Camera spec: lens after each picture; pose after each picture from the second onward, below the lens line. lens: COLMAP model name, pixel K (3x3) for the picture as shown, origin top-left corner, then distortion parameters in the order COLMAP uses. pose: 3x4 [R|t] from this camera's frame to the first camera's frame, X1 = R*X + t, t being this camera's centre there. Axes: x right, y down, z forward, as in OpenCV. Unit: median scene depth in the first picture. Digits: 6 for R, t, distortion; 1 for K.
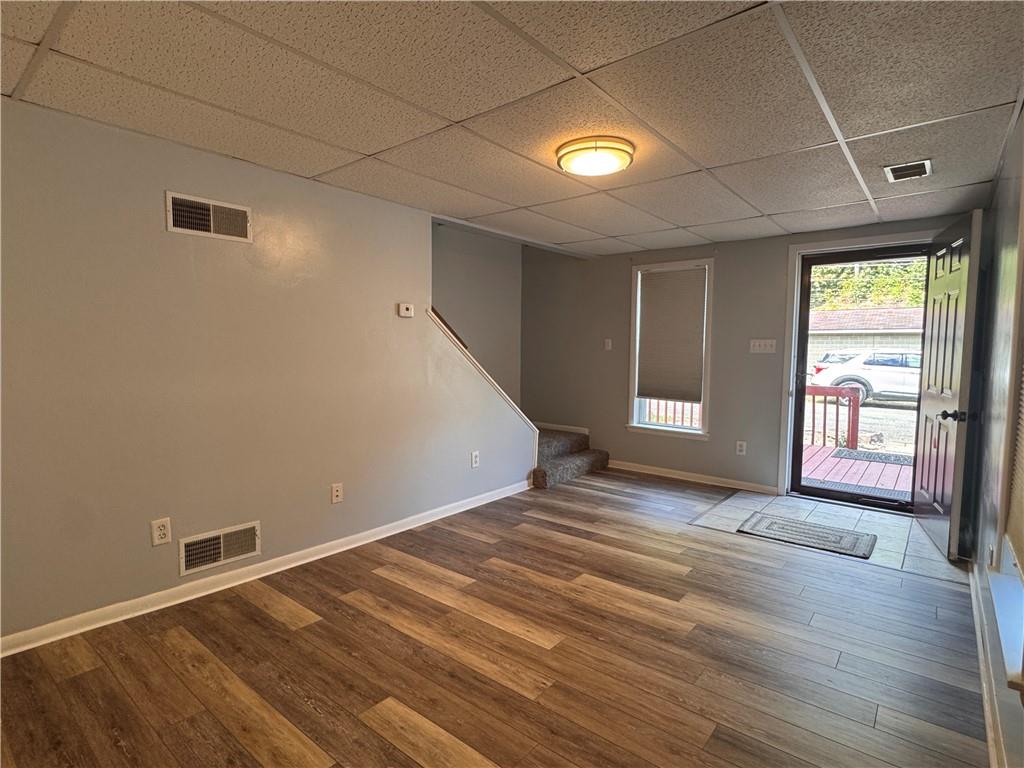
lens RADIAL K [[523.9, 0, 510.9], [0, 523.9, 380.4], [0, 0, 1]] dist [-0.005558, -0.000771]
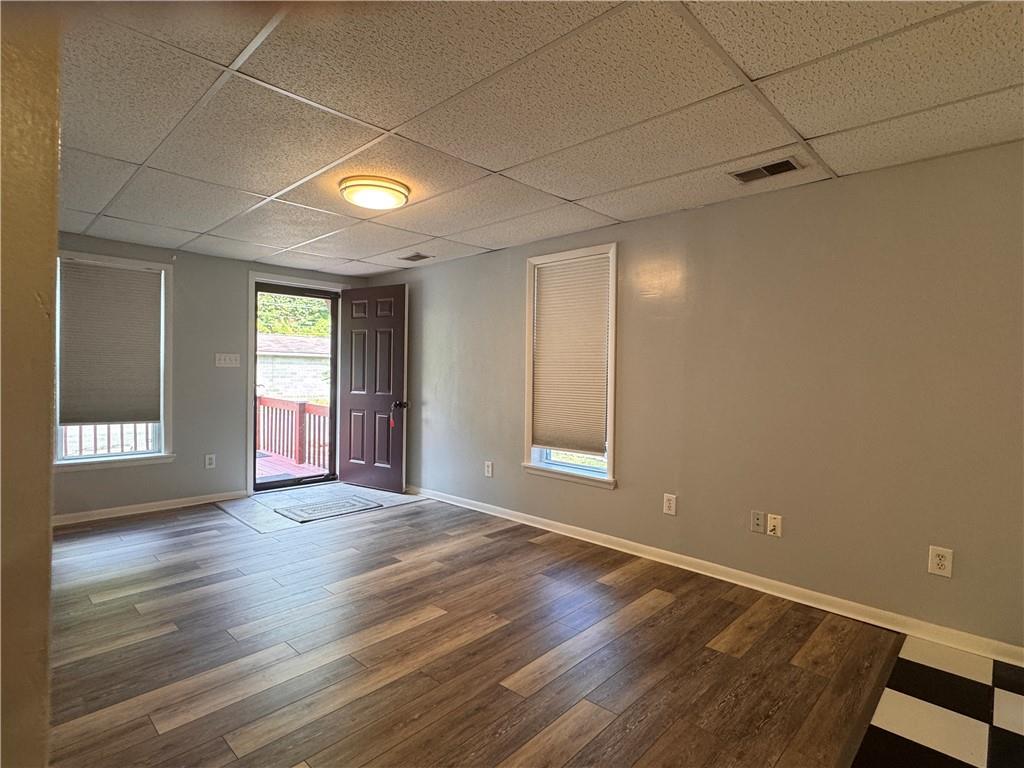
lens RADIAL K [[523.9, 0, 510.5], [0, 523.9, 384.3], [0, 0, 1]] dist [-0.005558, -0.000771]
pose [[0.079032, -0.029661, 0.996431, -0.613197], [0.050521, 0.998392, 0.025713, -0.017730], [-0.995591, 0.048309, 0.080403, 0.410293]]
